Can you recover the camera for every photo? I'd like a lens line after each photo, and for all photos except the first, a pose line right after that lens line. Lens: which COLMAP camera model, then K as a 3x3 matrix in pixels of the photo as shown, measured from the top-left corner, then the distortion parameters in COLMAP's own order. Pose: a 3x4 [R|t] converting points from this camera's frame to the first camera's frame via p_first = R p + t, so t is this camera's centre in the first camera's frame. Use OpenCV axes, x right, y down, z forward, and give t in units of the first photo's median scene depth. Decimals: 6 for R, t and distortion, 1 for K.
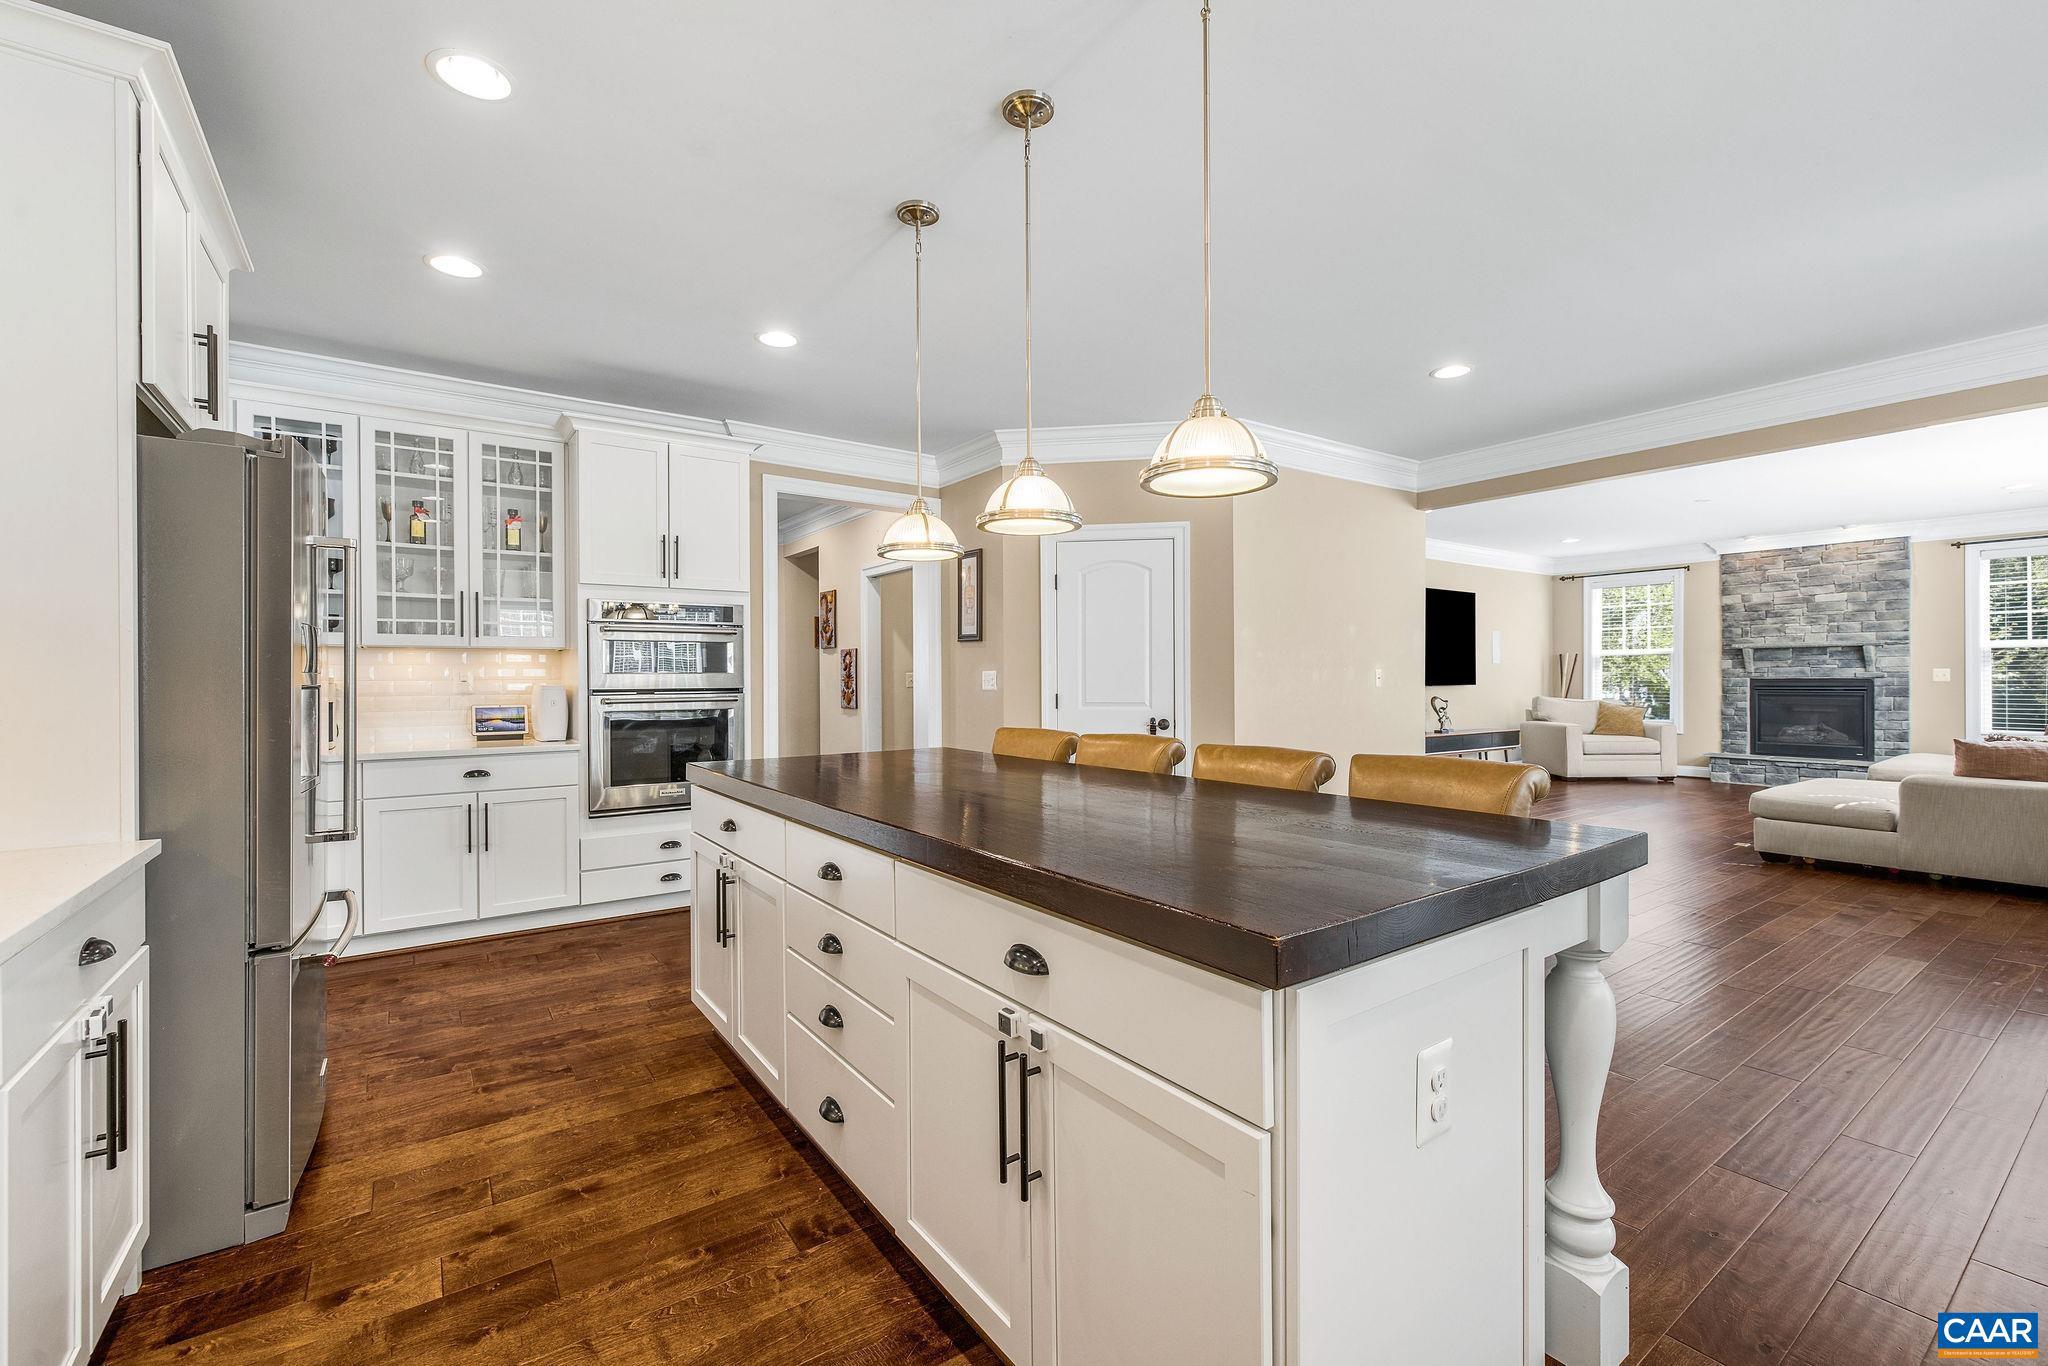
lens RADIAL K [[875.3, 0, 1016.8], [0, 875.3, 678.7], [0, 0, 1]] dist [0.000156, 0.000527]
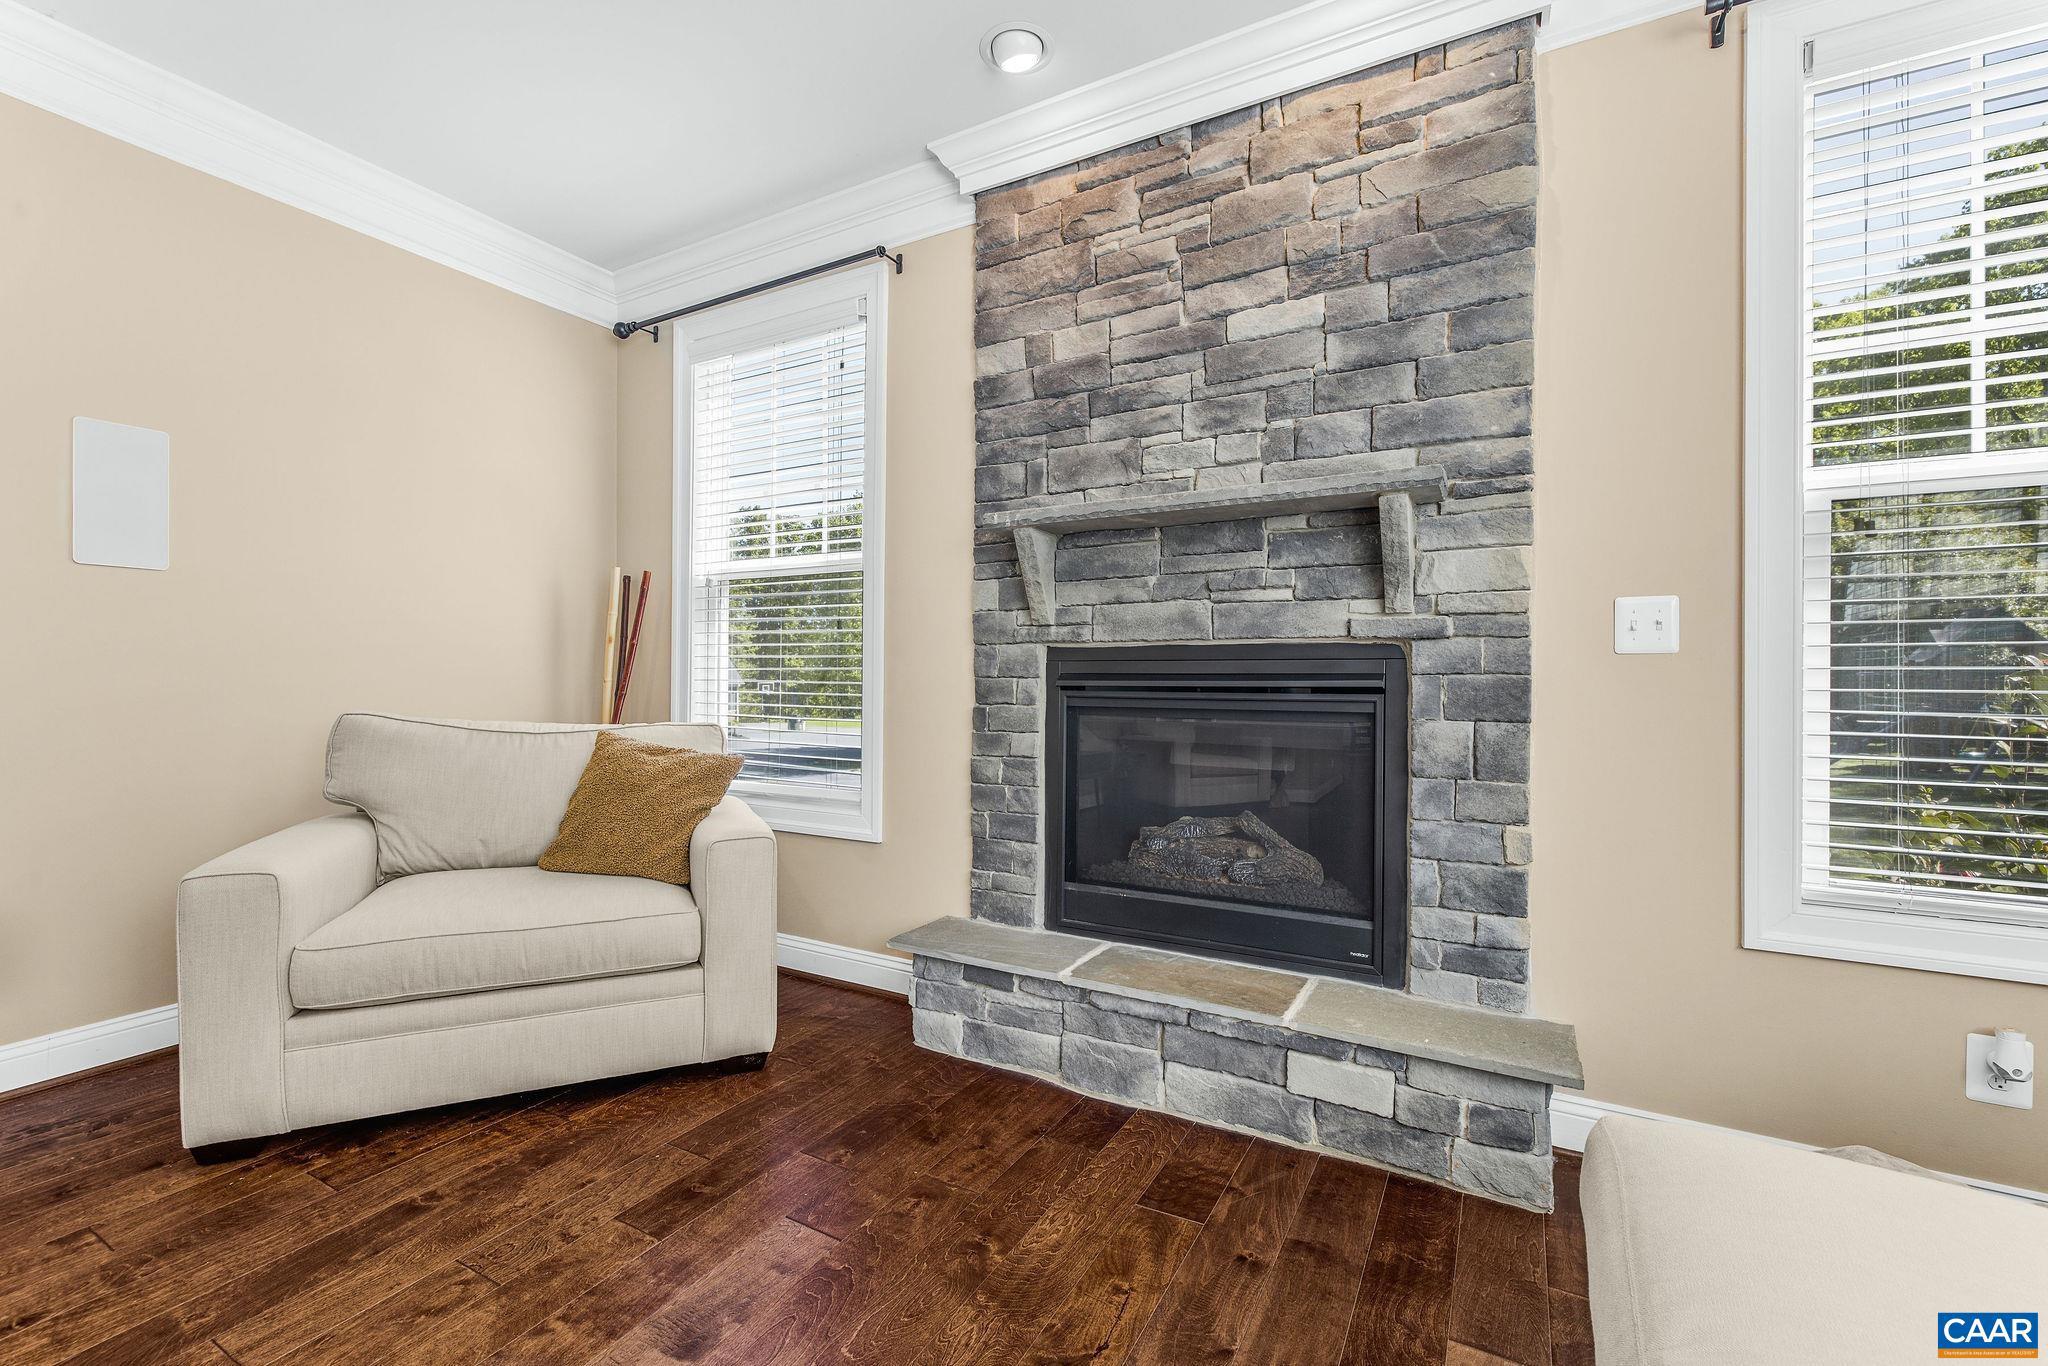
lens RADIAL K [[875.3, 0, 1025.4], [0, 875.3, 678.1], [0, 0, 1]] dist [0.000156, 0.000527]
pose [[0.908003, 0.005644, 0.418926, 0.748420], [-0.006816, 0.999976, 0.001299, 0.009403], [-0.418909, -0.004035, 0.908019, 0.789698]]
